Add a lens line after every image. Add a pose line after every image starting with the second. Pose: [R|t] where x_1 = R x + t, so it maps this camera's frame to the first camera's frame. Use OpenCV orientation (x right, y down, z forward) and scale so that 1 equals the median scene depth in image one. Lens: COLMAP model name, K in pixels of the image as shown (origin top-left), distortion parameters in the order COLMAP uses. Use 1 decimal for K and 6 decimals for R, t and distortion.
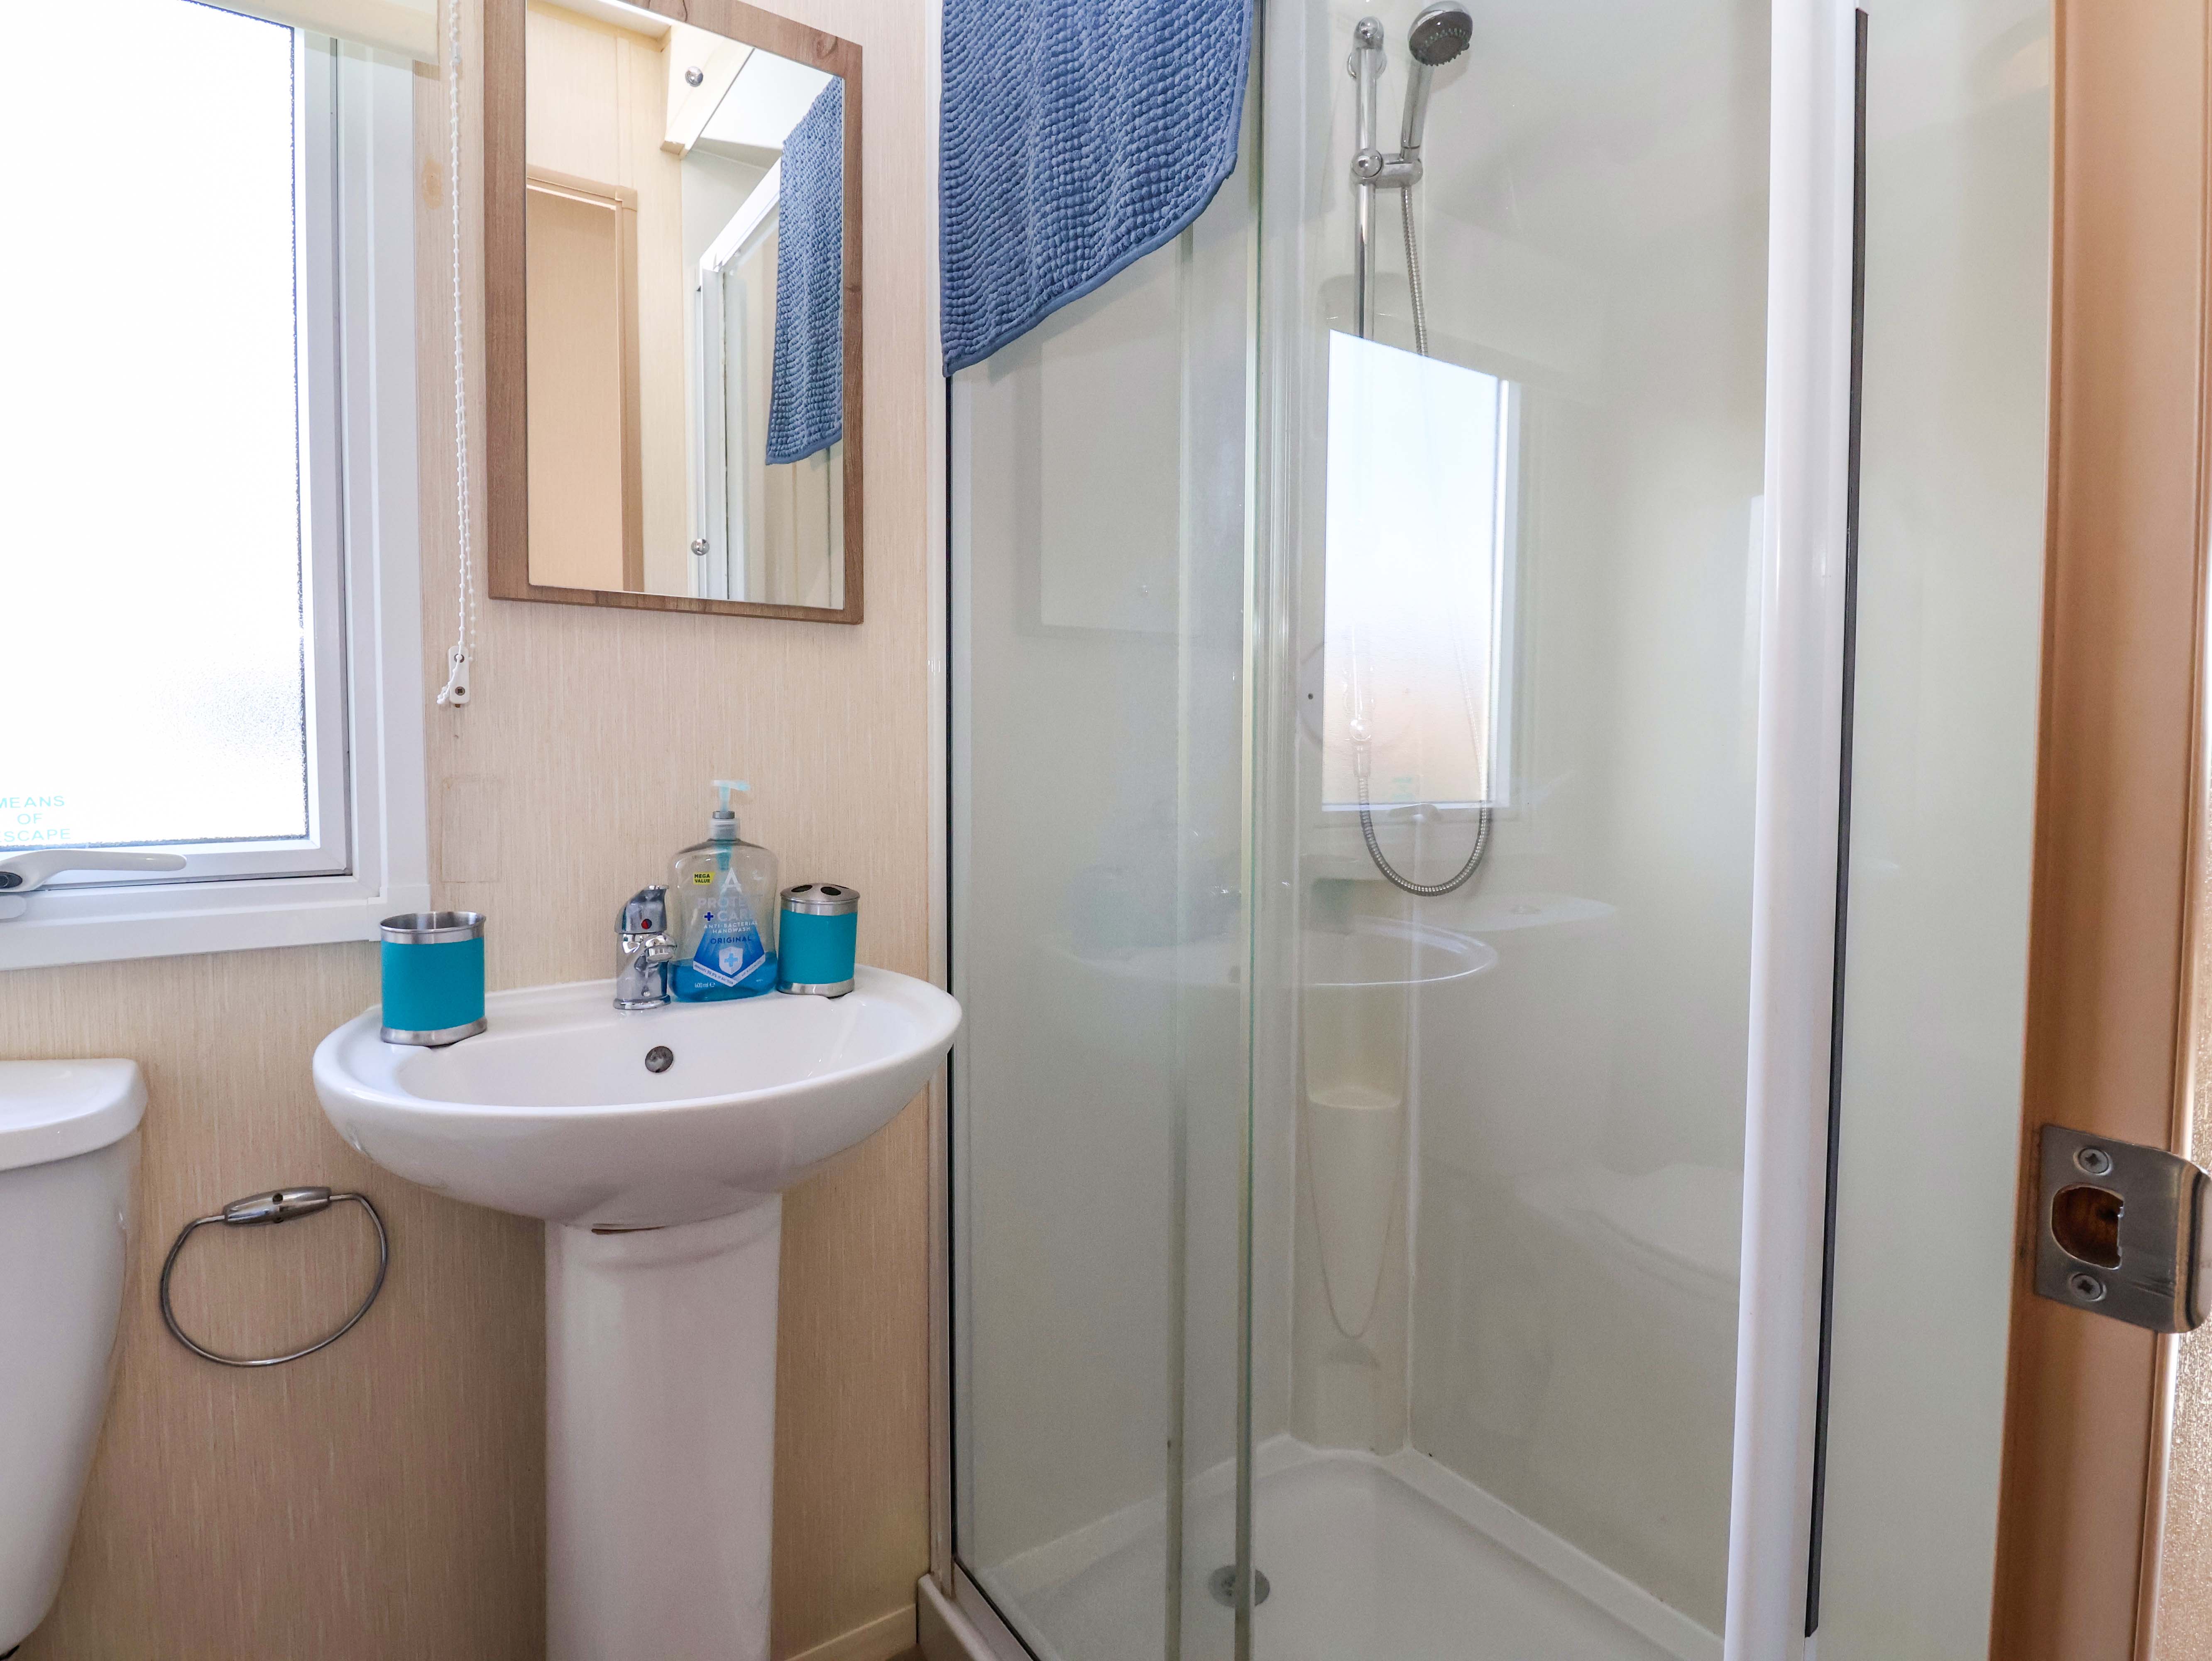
lens RADIAL K [[1151.9, 0, 1111.4], [0, 1151.9, 800.9], [0, 0, 1]] dist [0.003385, -0.015898]
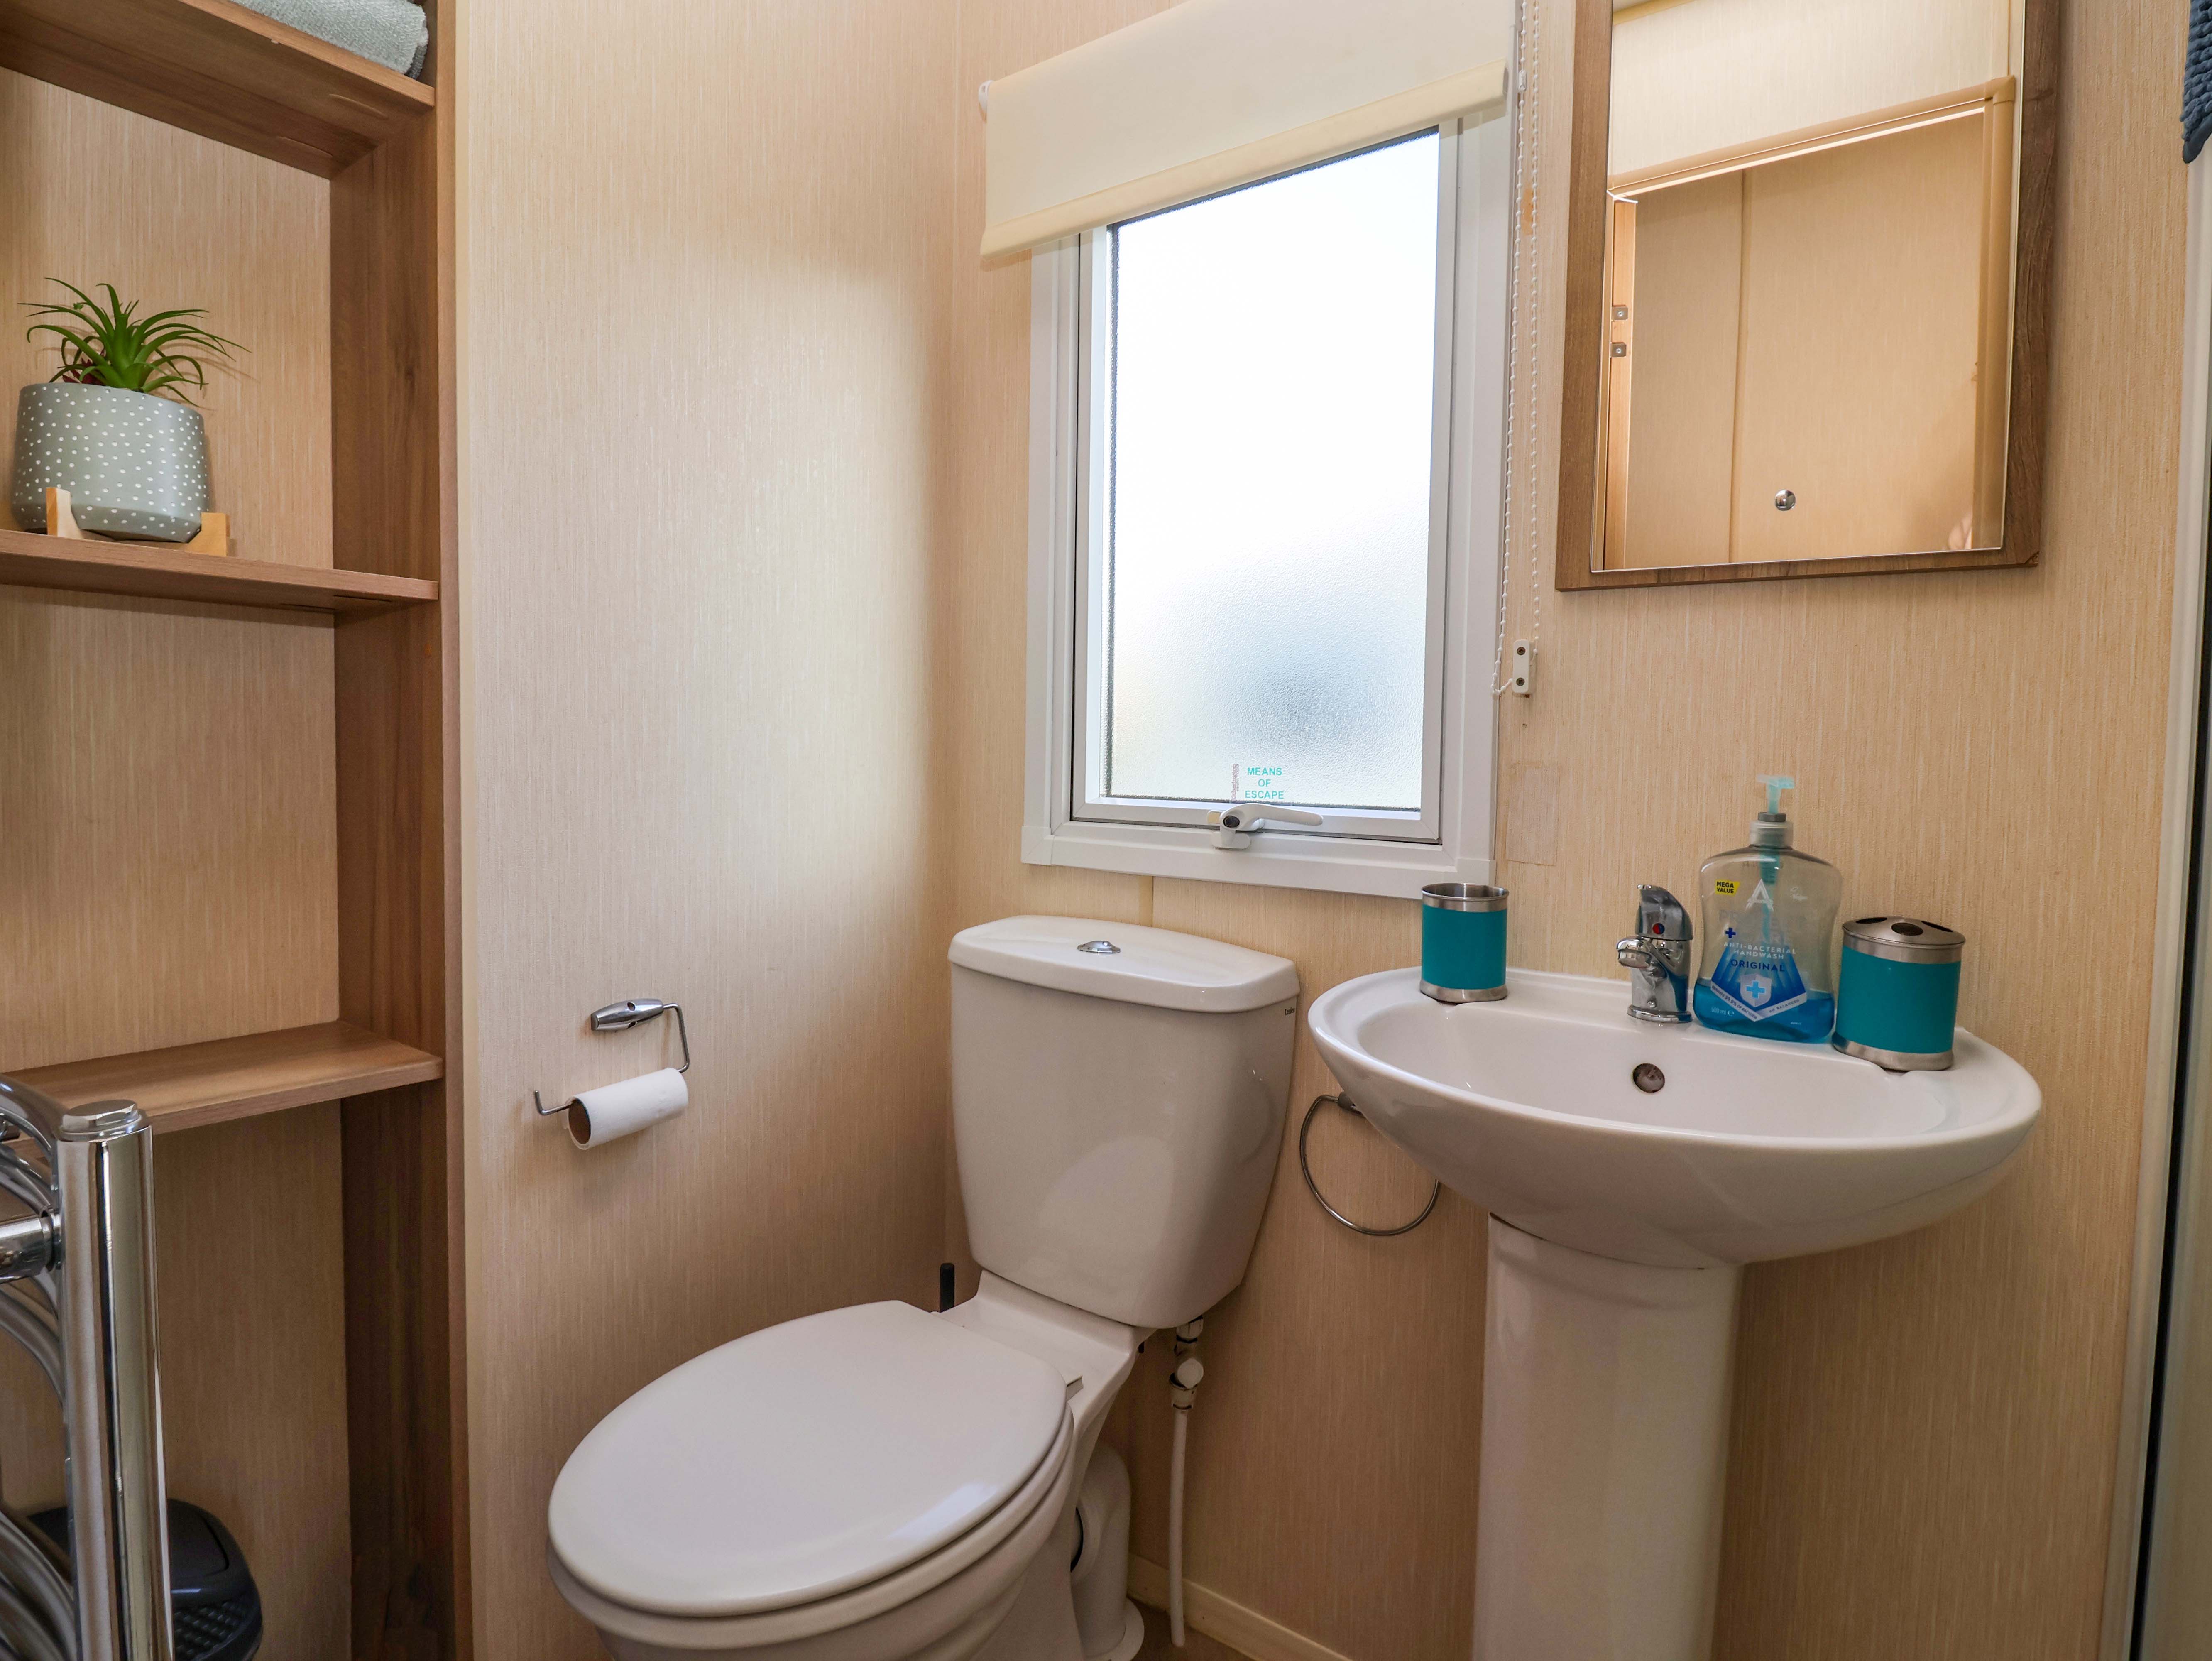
lens RADIAL K [[1151.9, 0, 1111.4], [0, 1151.9, 800.9], [0, 0, 1]] dist [0.003385, -0.015898]
pose [[0.334390, 0.050044, -0.941105, 0.297068], [-0.062421, 0.997572, 0.030868, 0.004520], [0.940365, 0.048423, 0.336702, 0.274351]]
